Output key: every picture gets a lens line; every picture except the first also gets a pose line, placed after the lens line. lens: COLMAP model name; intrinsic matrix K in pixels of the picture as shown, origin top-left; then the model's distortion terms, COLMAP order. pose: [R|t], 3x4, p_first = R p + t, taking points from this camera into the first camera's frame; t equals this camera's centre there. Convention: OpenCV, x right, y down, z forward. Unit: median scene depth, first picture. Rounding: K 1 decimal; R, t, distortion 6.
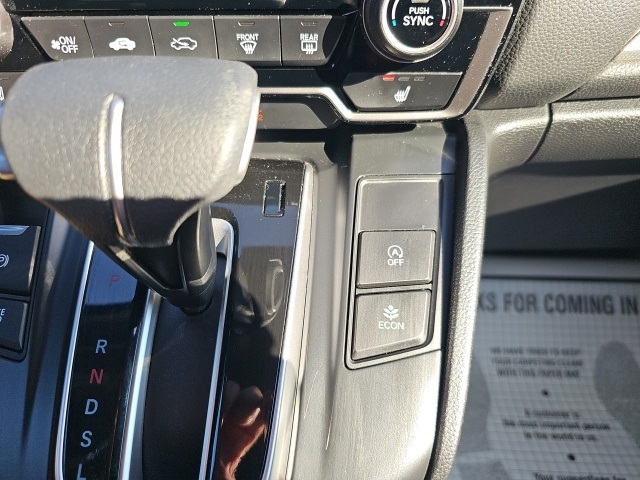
lens RADIAL K [[433.1, 0, 319.0], [0, 433.1, 228.1], [0, 0, 1]] dist [-0.022813, -0.001852]
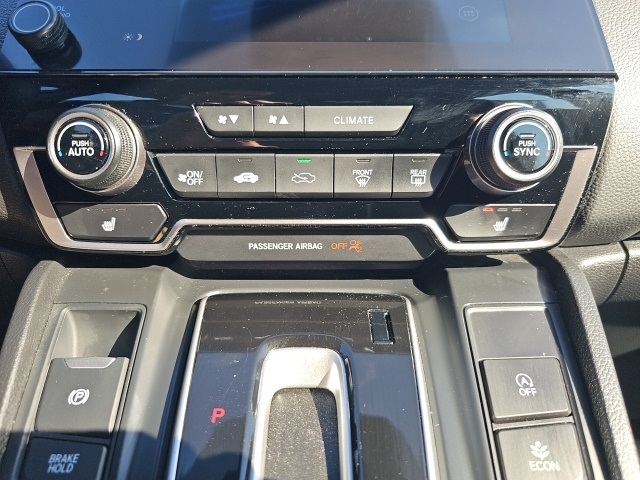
lens RADIAL K [[430.5, 0, 307.4], [0, 430.5, 242.8], [0, 0, 1]] dist [0.027129, -0.063157]
pose [[0.999539, -0.001610, 0.030329, -0.318950], [0.014032, 0.910097, -0.414158, 0.166280], [-0.026936, 0.414393, 0.909700, 0.066946]]
